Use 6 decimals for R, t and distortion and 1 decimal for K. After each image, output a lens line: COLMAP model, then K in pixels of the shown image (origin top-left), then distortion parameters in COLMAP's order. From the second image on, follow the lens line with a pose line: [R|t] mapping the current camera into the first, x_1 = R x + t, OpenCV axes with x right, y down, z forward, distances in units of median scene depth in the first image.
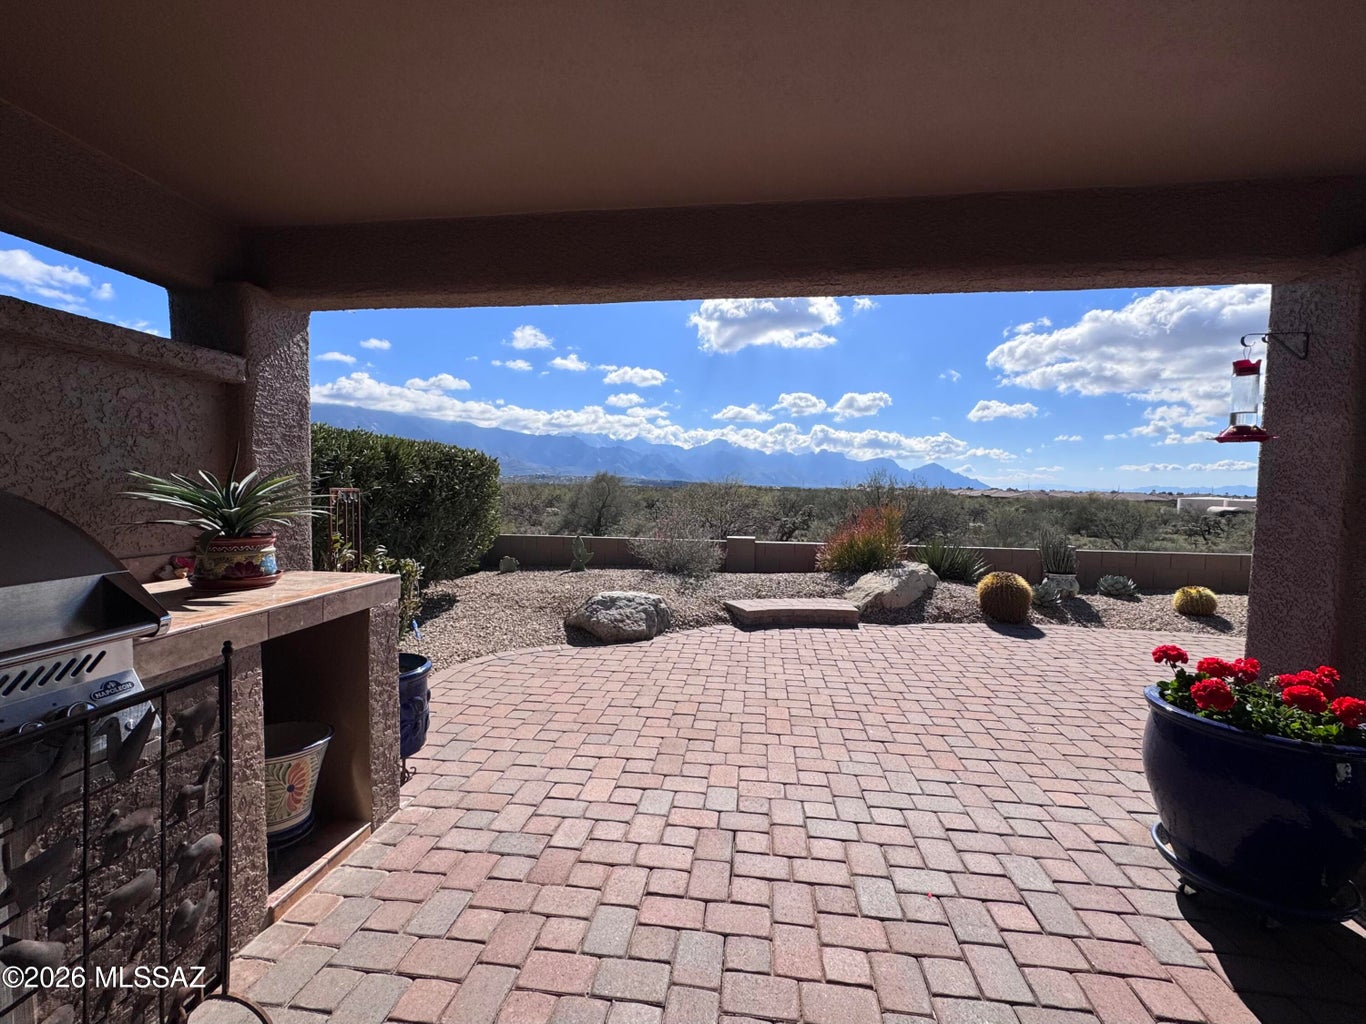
lens RADIAL K [[593.5, 0, 683.0], [0, 593.5, 512.0], [0, 0, 1]] dist [-0.001890, -0.000878]
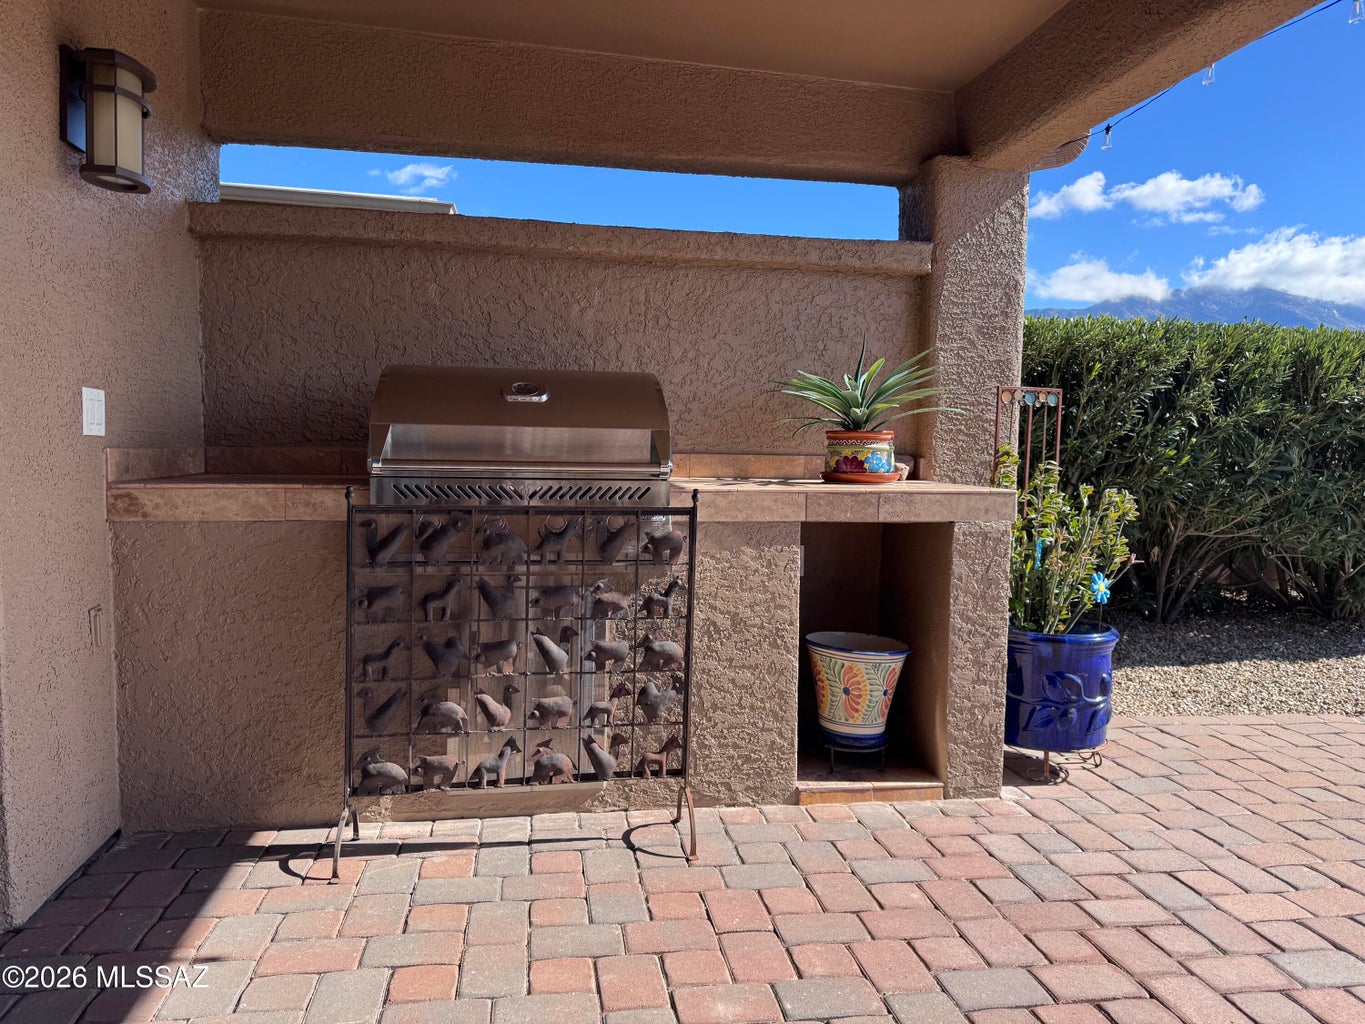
lens RADIAL K [[963.9, 0, 682.5], [0, 963.9, 512.0], [0, 0, 1]] dist [0.115159, -0.163597]
pose [[0.278963, 0.056291, -0.958651, 0.628696], [-0.050969, 0.997741, 0.043755, 0.105779], [0.958948, 0.036656, 0.281202, 0.254439]]
